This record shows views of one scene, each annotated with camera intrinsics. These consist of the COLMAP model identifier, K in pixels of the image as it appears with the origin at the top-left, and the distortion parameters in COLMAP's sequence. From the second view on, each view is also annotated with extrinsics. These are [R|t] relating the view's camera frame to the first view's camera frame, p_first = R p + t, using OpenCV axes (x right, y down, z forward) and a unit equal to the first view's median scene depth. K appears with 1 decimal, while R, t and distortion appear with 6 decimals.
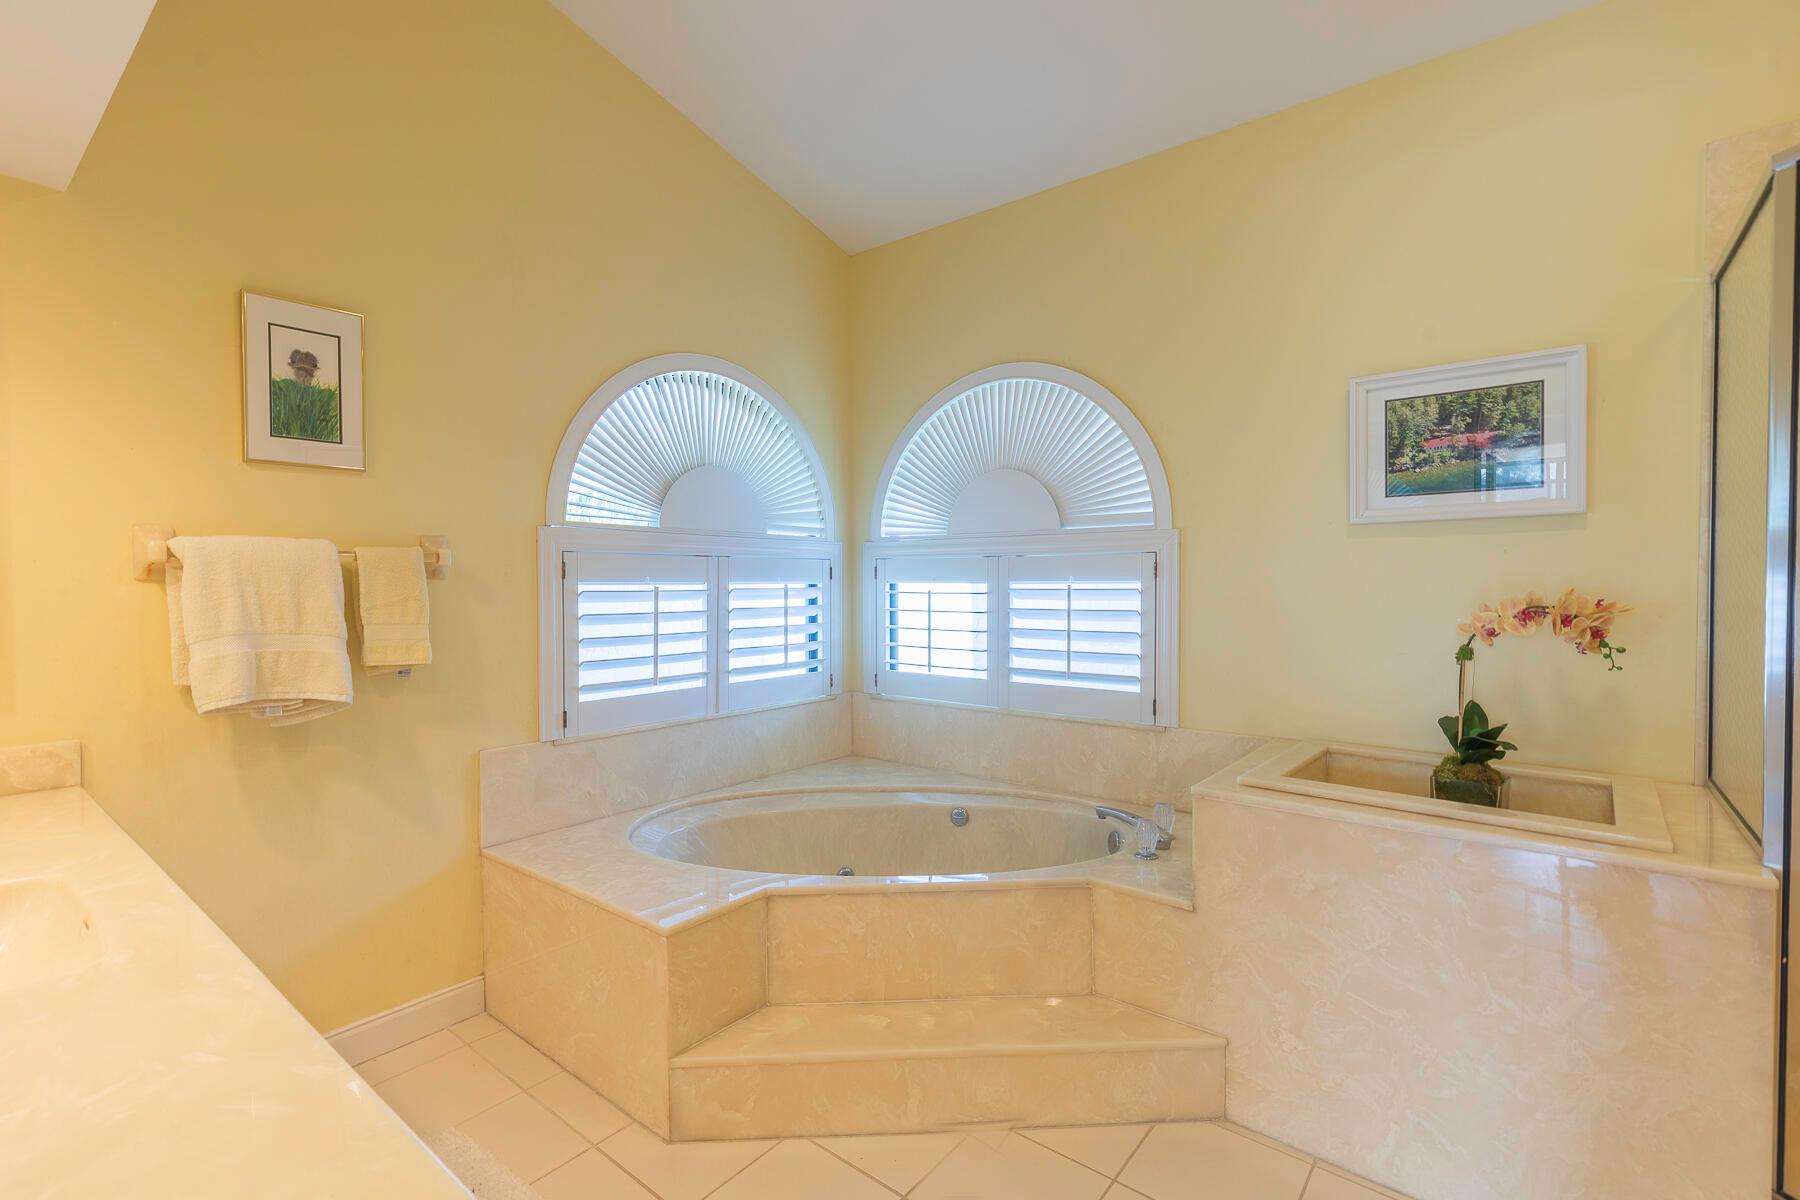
lens RADIAL K [[811.0, 0, 889.4], [0, 811.0, 604.2], [0, 0, 1]] dist [0.007927, -0.000305]
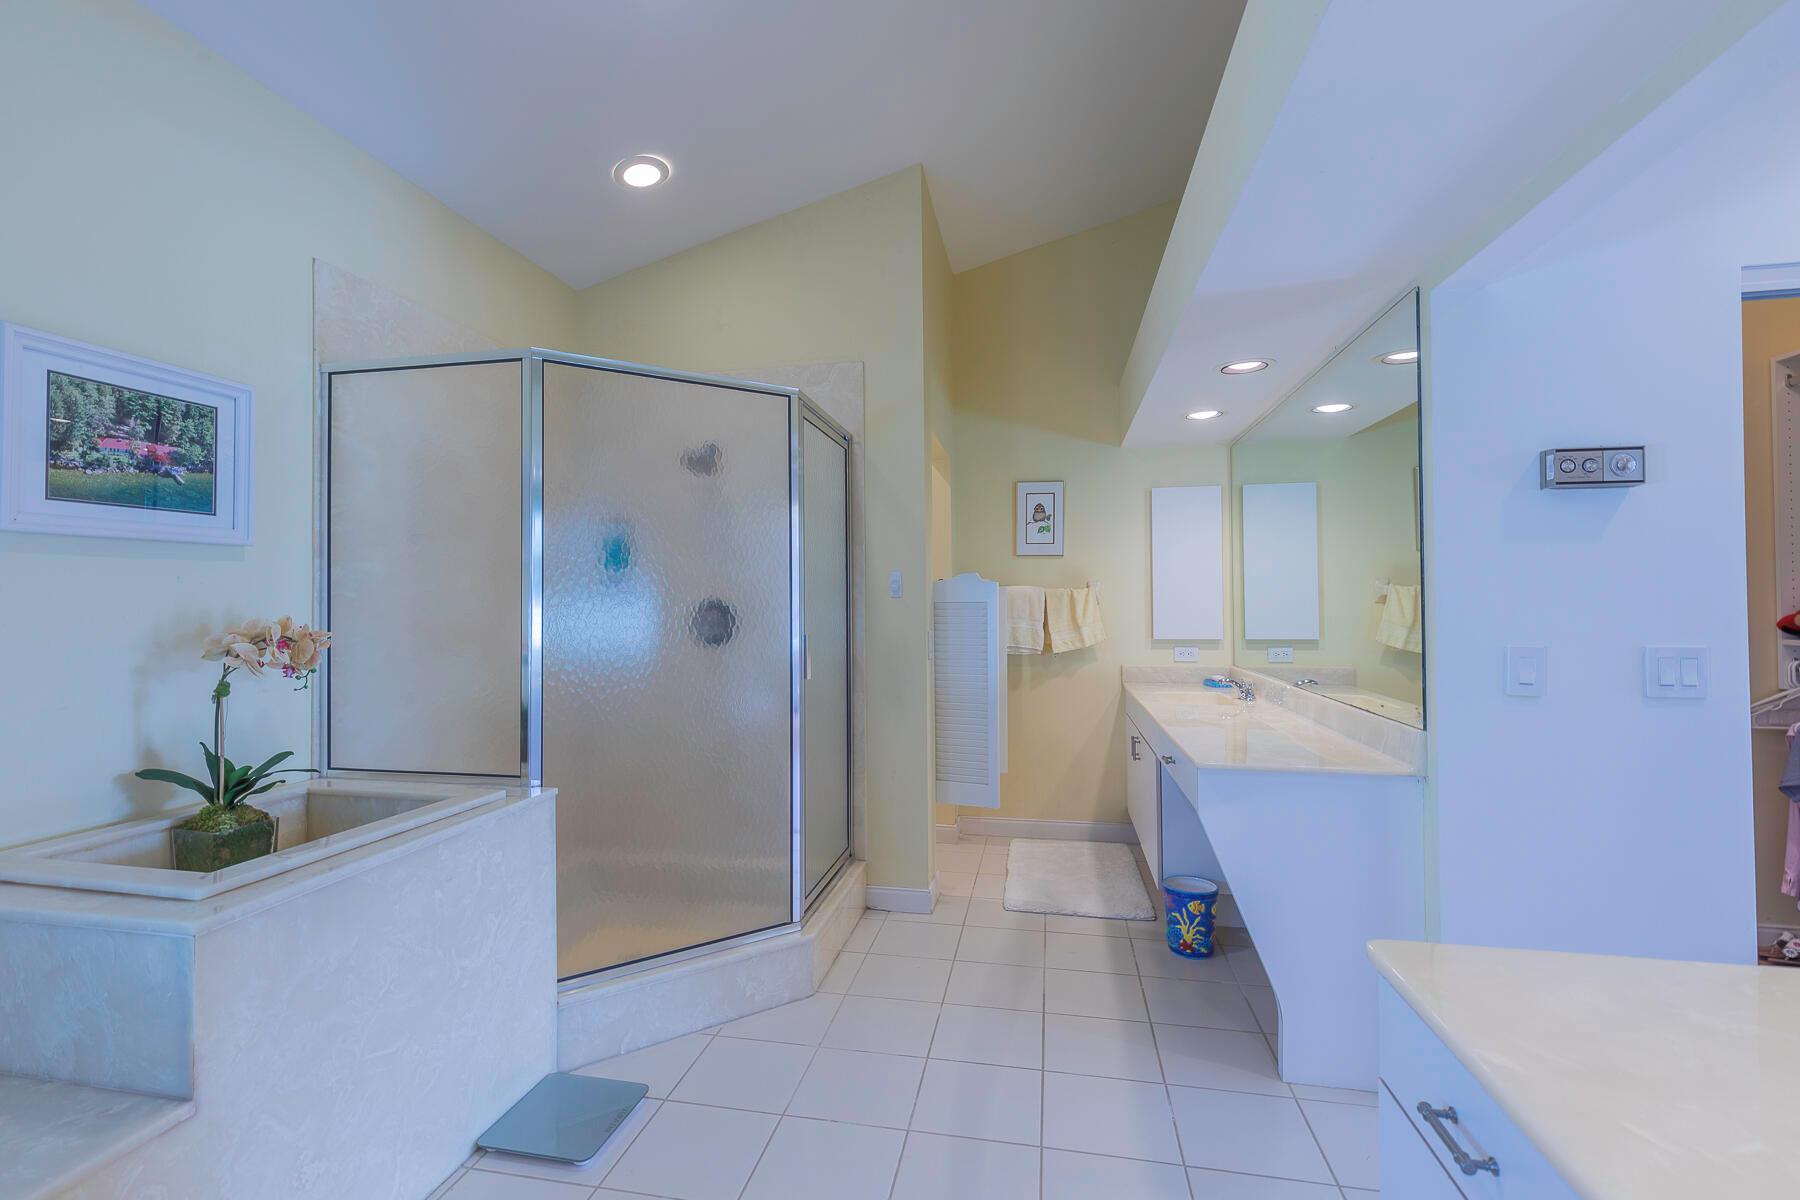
lens RADIAL K [[811.0, 0, 886.9], [0, 811.0, 589.7], [0, 0, 1]] dist [0.007927, -0.000305]
pose [[-0.462011, 0.017706, 0.886697, -0.421620], [0.029688, 0.999549, -0.004491, -0.023964], [-0.886377, 0.024249, -0.462329, 0.698705]]
